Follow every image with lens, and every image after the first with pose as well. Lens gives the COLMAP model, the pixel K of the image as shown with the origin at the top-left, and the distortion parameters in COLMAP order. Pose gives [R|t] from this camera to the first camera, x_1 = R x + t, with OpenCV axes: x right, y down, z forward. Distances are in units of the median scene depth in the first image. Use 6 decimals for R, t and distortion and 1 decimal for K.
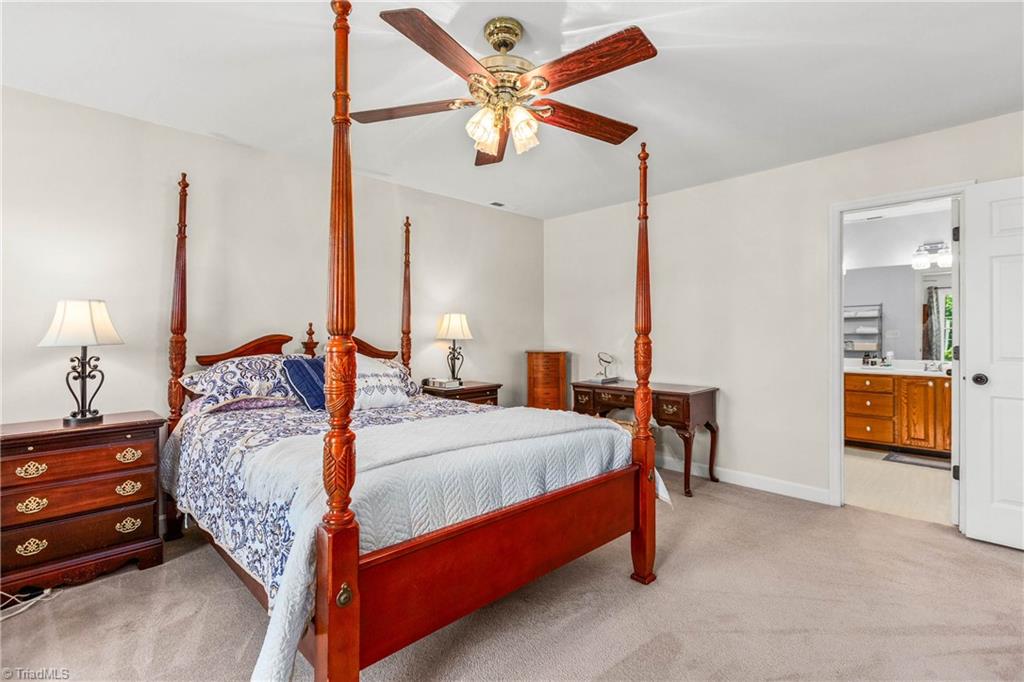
lens RADIAL K [[490.3, 0, 515.5], [0, 490.3, 333.2], [0, 0, 1]] dist [0.000862, 0.000074]
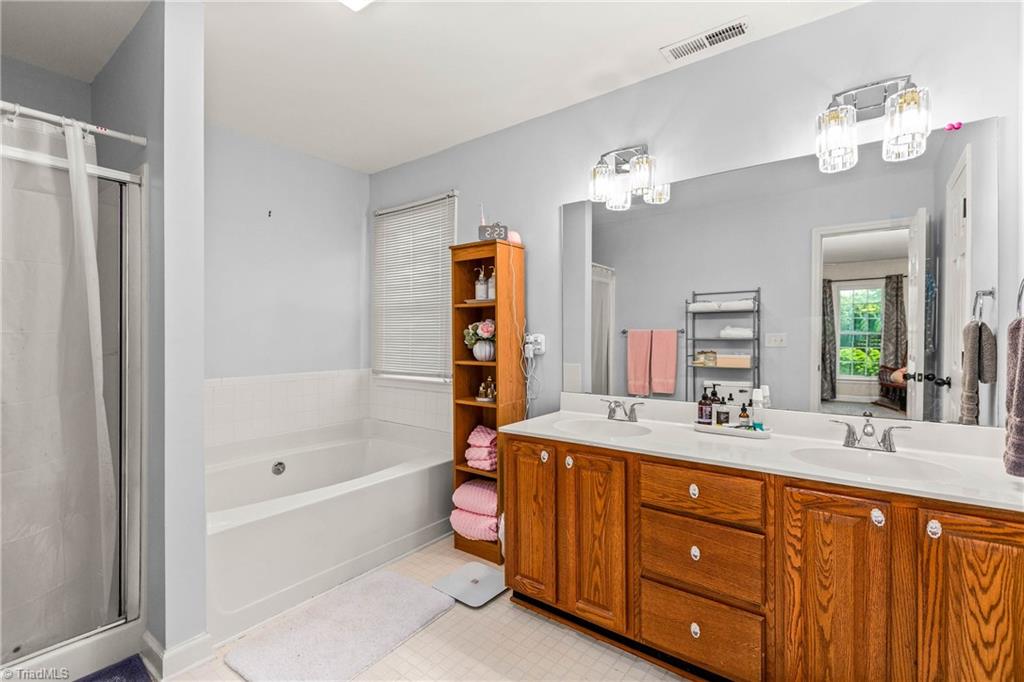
lens RADIAL K [[466.9, 0, 503.8], [0, 466.9, 332.6], [0, 0, 1]] dist [0.000258, 0.000021]
pose [[0.993598, 0.000551, 0.112976, 0.530667], [-0.000079, 0.999991, -0.004176, -0.006164], [-0.112978, 0.004140, 0.993589, 0.668954]]
